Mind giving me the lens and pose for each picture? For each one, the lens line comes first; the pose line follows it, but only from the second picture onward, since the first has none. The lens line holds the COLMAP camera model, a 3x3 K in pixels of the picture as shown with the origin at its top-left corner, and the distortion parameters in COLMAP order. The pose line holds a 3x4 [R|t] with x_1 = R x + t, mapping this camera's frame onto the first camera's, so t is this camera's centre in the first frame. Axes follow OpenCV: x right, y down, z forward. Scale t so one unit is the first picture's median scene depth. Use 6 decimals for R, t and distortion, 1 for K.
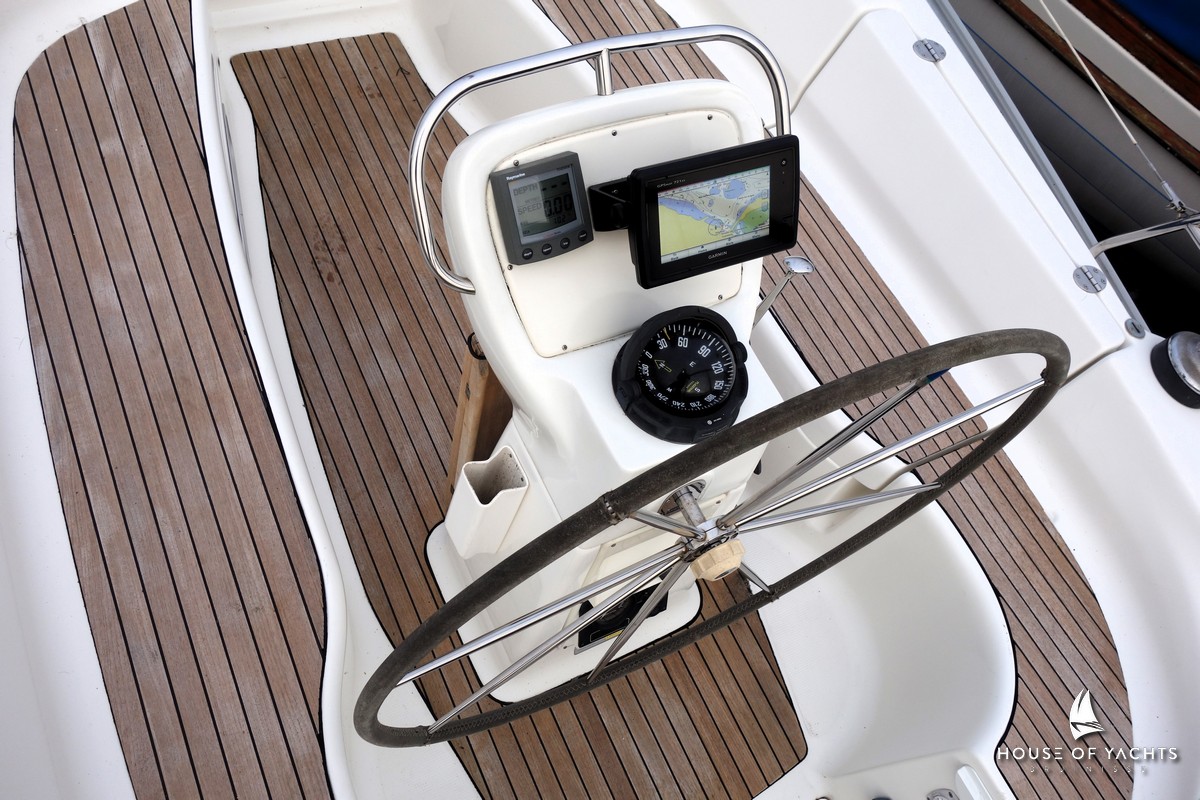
lens RADIAL K [[935.2, 0, 600.0], [0, 935.2, 400.0], [0, 0, 1]] dist [-0.003625, 0.000168]
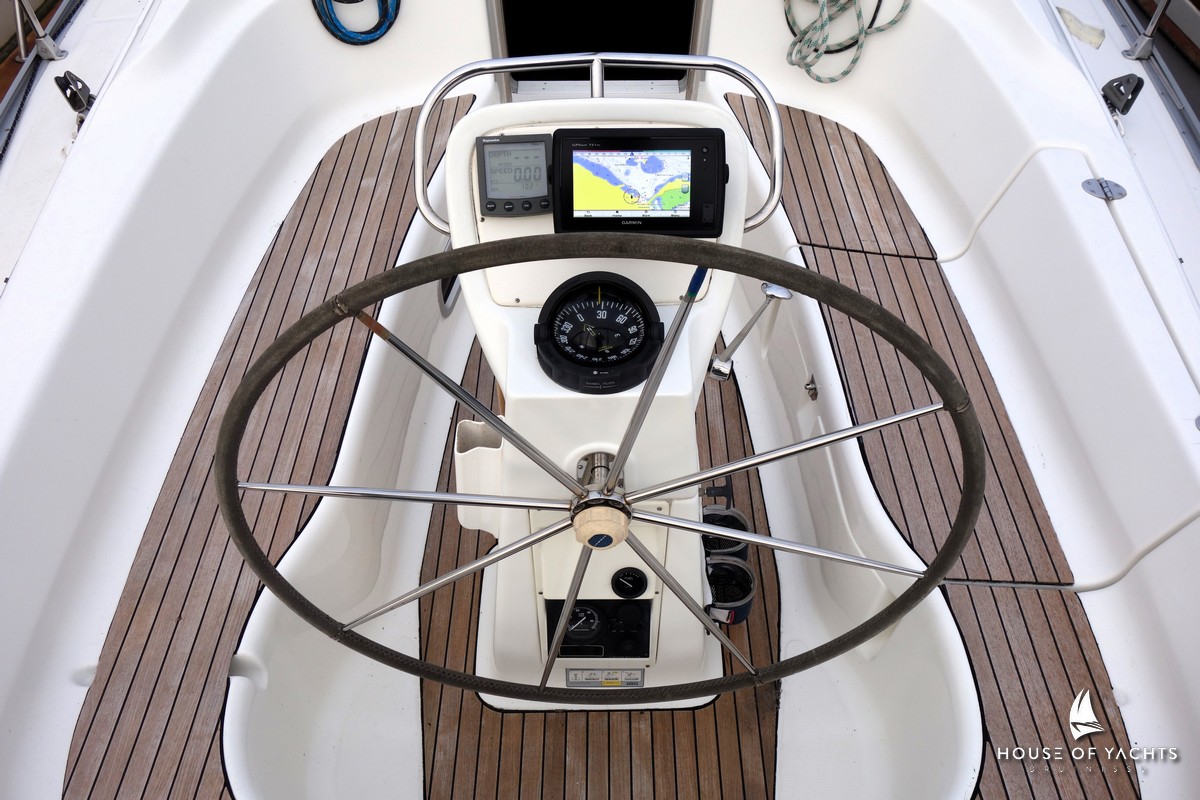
lens RADIAL K [[935.2, 0, 600.0], [0, 935.2, 400.0], [0, 0, 1]] dist [-0.003625, 0.000168]
pose [[0.877791, 0.185401, -0.441713, 0.554029], [-0.293420, 0.936947, -0.189830, 0.234941], [0.378667, 0.296238, 0.876843, 0.066928]]
